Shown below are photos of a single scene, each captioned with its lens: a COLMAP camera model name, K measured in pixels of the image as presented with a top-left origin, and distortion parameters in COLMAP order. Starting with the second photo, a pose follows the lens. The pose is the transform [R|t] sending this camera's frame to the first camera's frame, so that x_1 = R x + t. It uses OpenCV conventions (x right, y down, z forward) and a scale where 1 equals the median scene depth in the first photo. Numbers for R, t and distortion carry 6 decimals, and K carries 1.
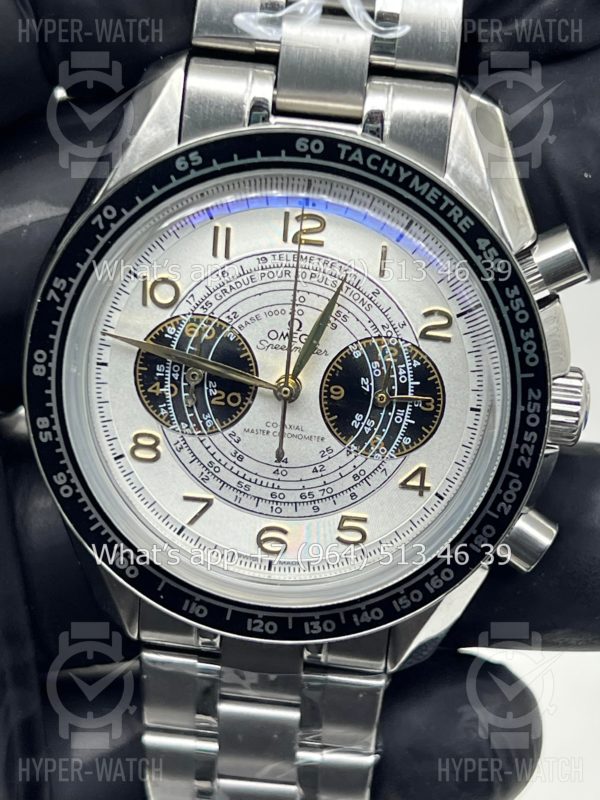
lens RADIAL K [[1783.2, 0, 300.0], [0, 1783.2, 400.0], [0, 0, 1]] dist [0.320877, 0.089158]
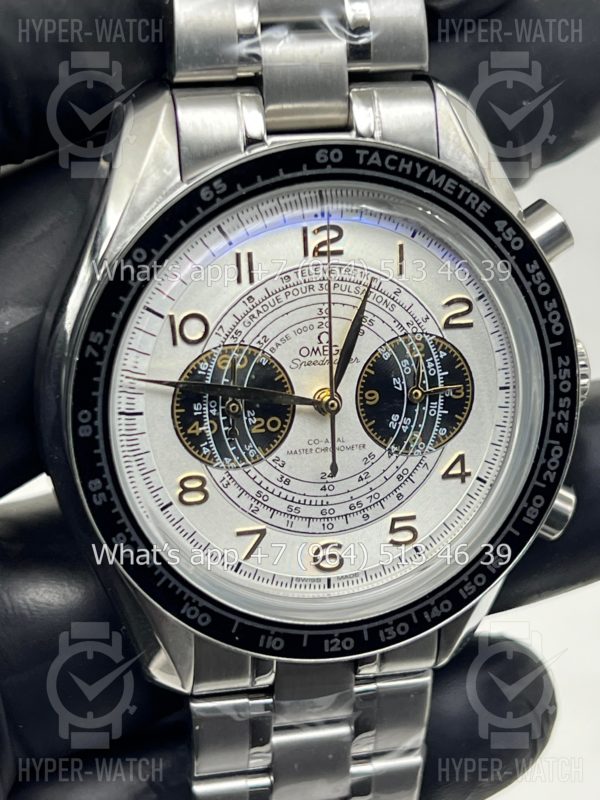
lens RADIAL K [[1783.2, 0, 300.0], [0, 1783.2, 400.0], [0, 0, 1]] dist [0.320877, 0.089158]
pose [[0.935125, -0.184862, 0.302269, -0.323488], [0.194983, 0.980801, -0.003378, -0.007277], [-0.295842, 0.062096, 0.953217, 0.054224]]
